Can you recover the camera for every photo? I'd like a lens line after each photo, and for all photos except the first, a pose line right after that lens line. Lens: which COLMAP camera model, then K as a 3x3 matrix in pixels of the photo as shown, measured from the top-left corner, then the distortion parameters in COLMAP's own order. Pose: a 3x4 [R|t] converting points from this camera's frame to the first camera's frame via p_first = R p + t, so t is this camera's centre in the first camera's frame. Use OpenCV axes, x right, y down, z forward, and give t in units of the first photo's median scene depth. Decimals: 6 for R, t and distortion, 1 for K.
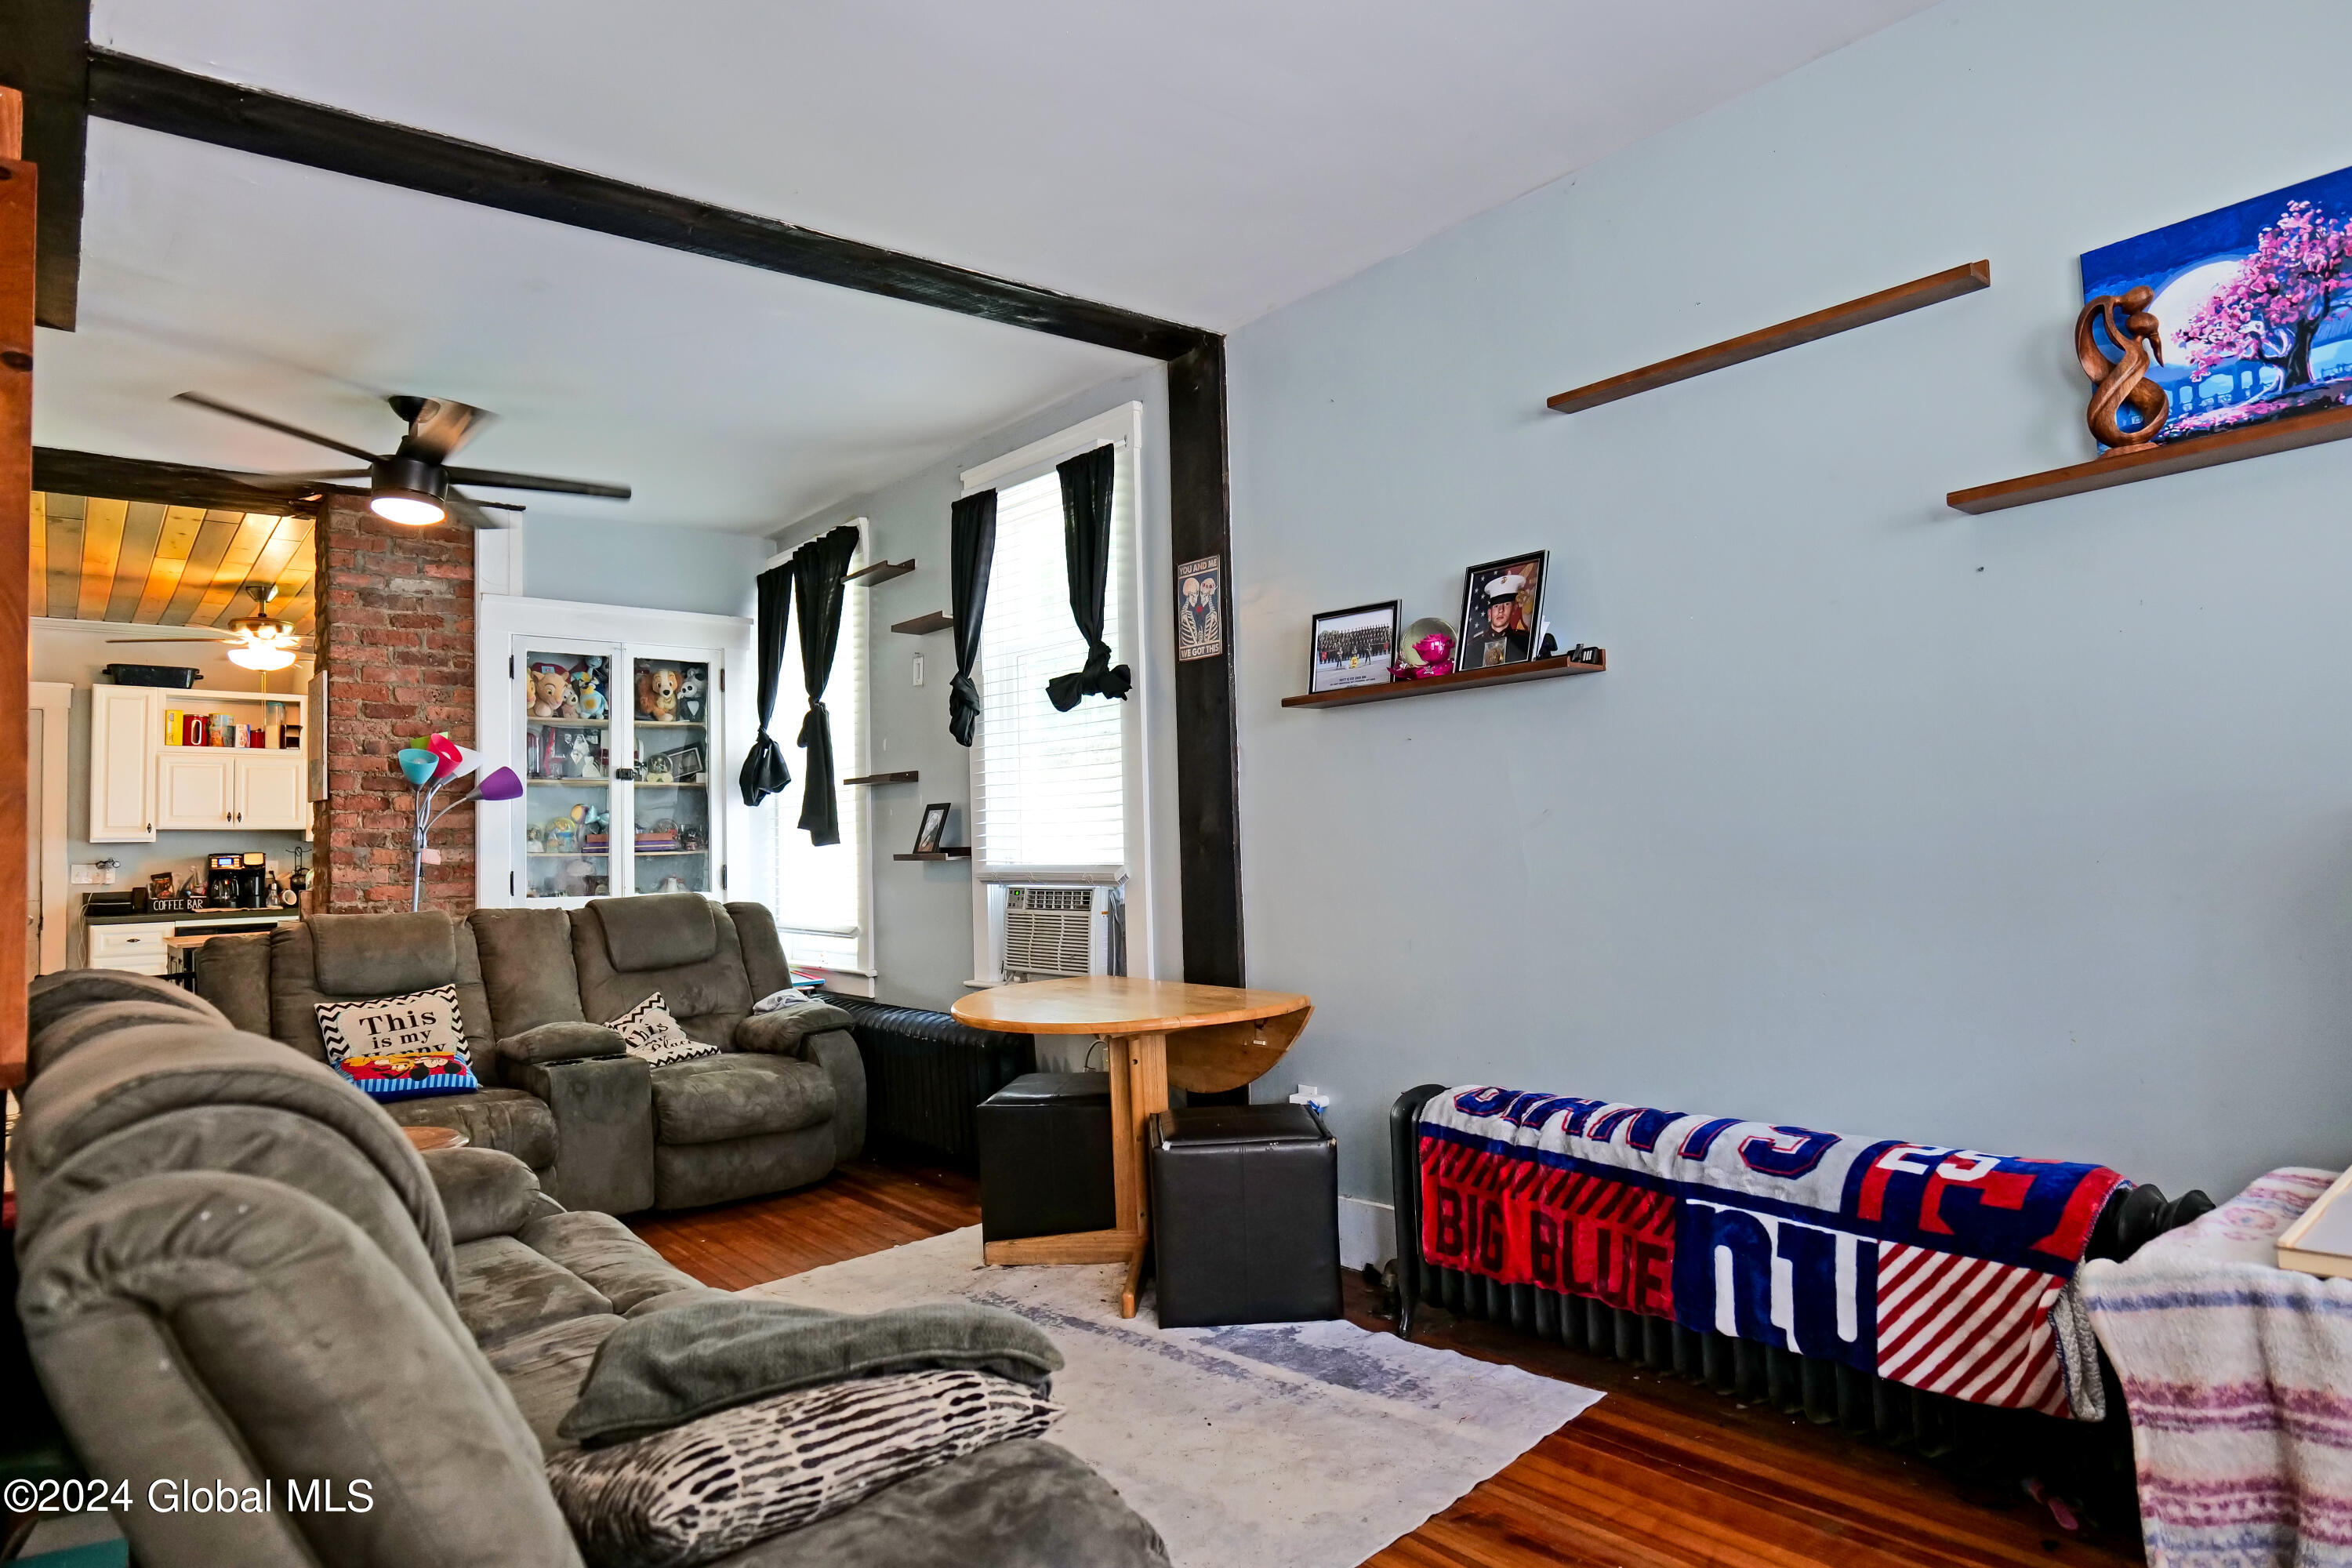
lens RADIAL K [[1380.2, 0, 1171.9], [0, 1380.2, 789.7], [0, 0, 1]] dist [-0.018308, 0.007589]
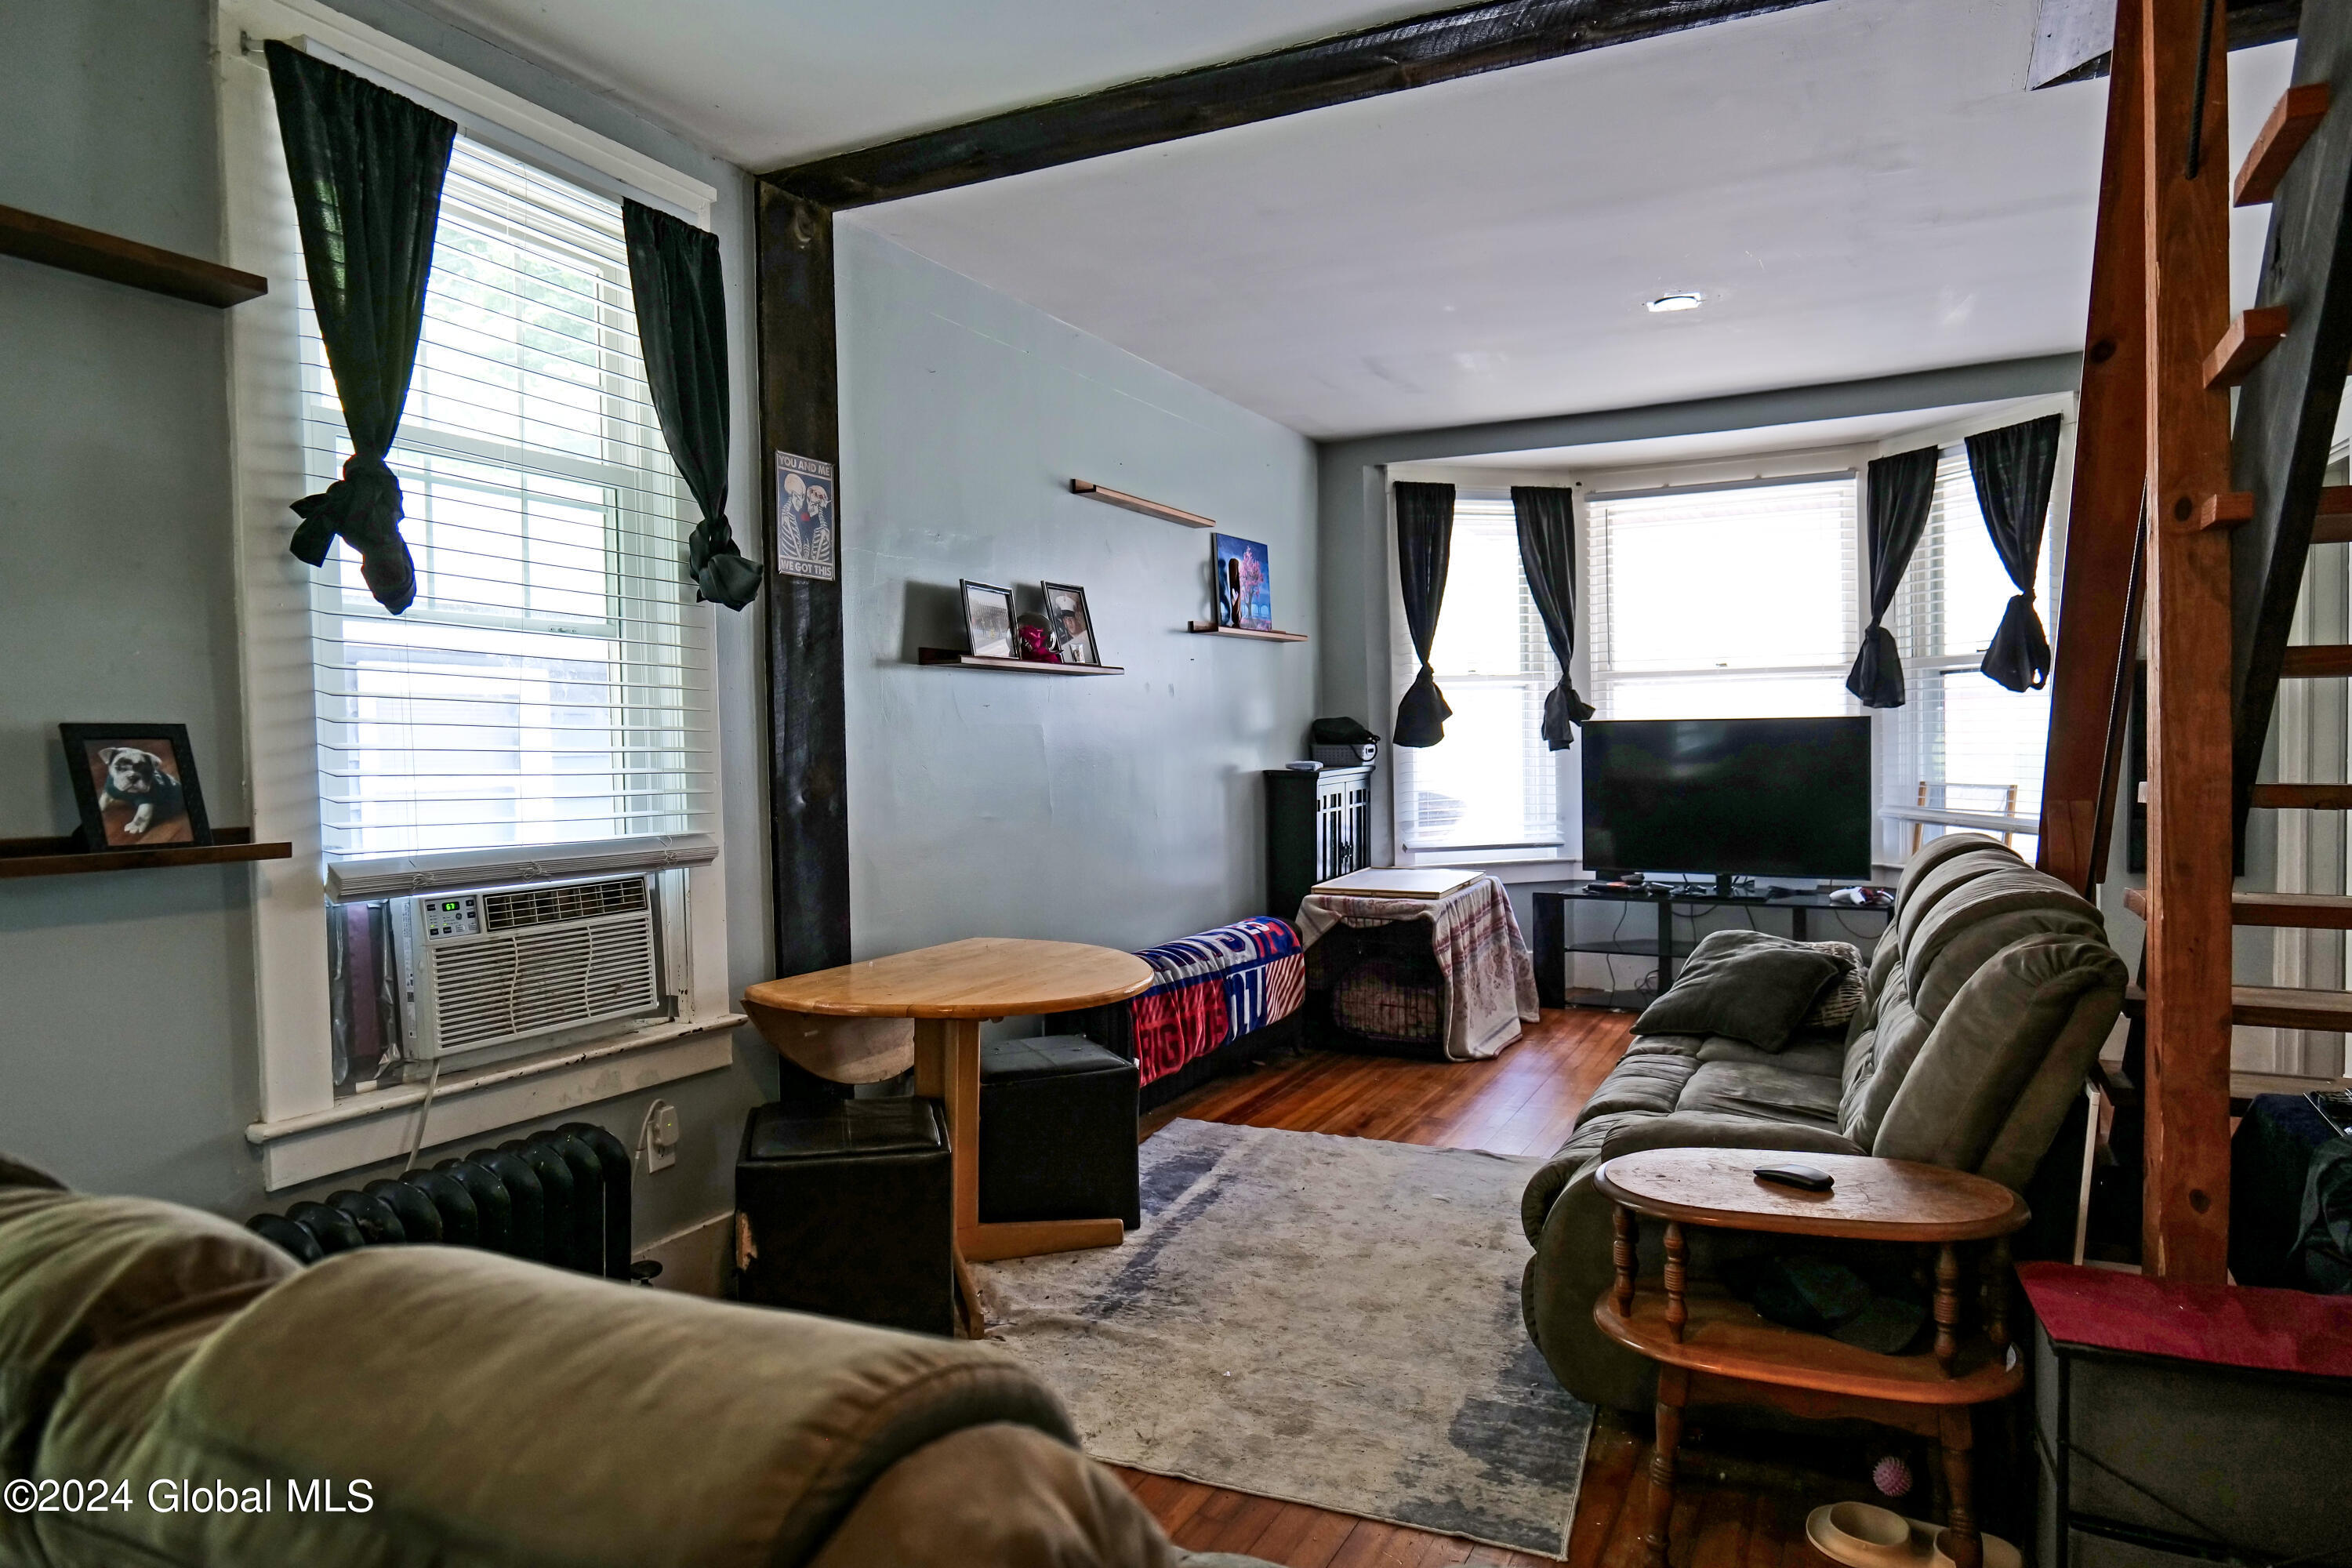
lens RADIAL K [[1380.2, 0, 1180.9], [0, 1380.2, 797.6], [0, 0, 1]] dist [-0.018308, 0.007589]
pose [[-0.392099, -0.003783, 0.919915, -0.709720], [-0.014778, 0.999888, -0.002188, 0.030290], [-0.919804, -0.014452, -0.392111, 0.955677]]
